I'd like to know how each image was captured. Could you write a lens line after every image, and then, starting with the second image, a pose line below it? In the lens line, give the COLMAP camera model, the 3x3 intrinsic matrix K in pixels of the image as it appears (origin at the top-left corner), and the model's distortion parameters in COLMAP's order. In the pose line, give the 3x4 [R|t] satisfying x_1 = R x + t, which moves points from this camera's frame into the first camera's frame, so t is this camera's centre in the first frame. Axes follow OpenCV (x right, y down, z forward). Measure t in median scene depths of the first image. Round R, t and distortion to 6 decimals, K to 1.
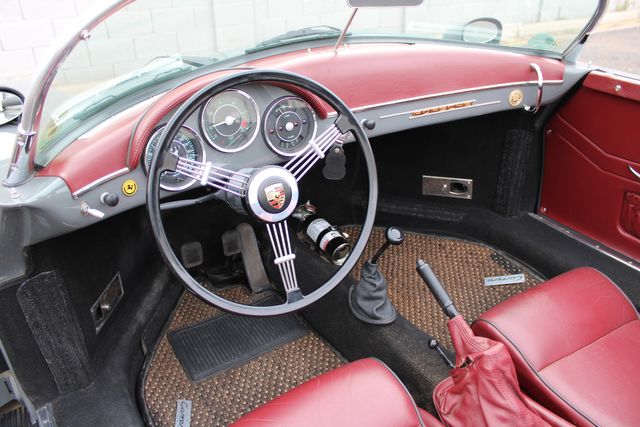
lens RADIAL K [[526.6, 0, 320.0], [0, 526.6, 213.5], [0, 0, 1]] dist [-0.132237, 0.004019]
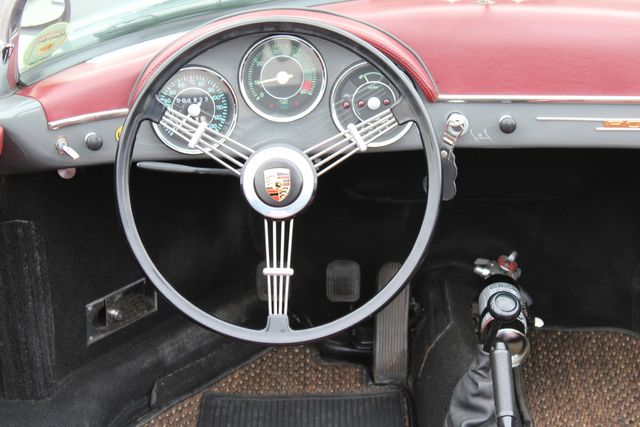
lens RADIAL K [[1421.9, 0, 320.0], [0, 1421.9, 213.5], [0, 0, 1]] dist [-0.075950, -0.384998]
pose [[0.860437, 0.222360, -0.458480, 0.869471], [-0.258744, 0.965793, -0.017185, 0.026056], [0.438975, 0.133416, 0.888539, -0.749418]]
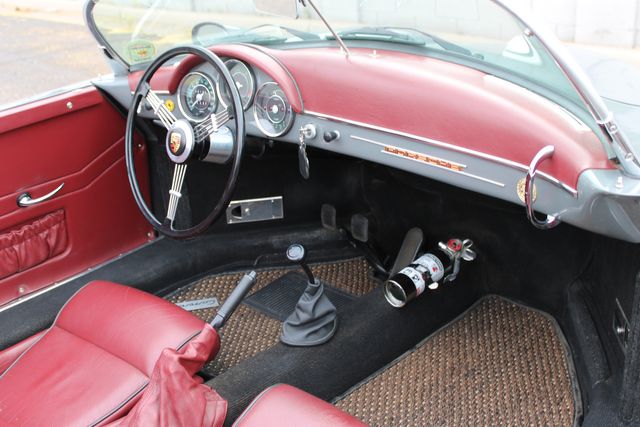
lens RADIAL K [[724.5, 0, 320.0], [0, 724.5, 213.5], [0, 0, 1]] dist [-0.058408, 0.006833]
pose [[0.318343, 0.408377, -0.855503, 1.532542], [-0.410363, 0.872881, 0.263972, -0.467771], [0.854553, 0.267033, 0.445459, 0.528248]]
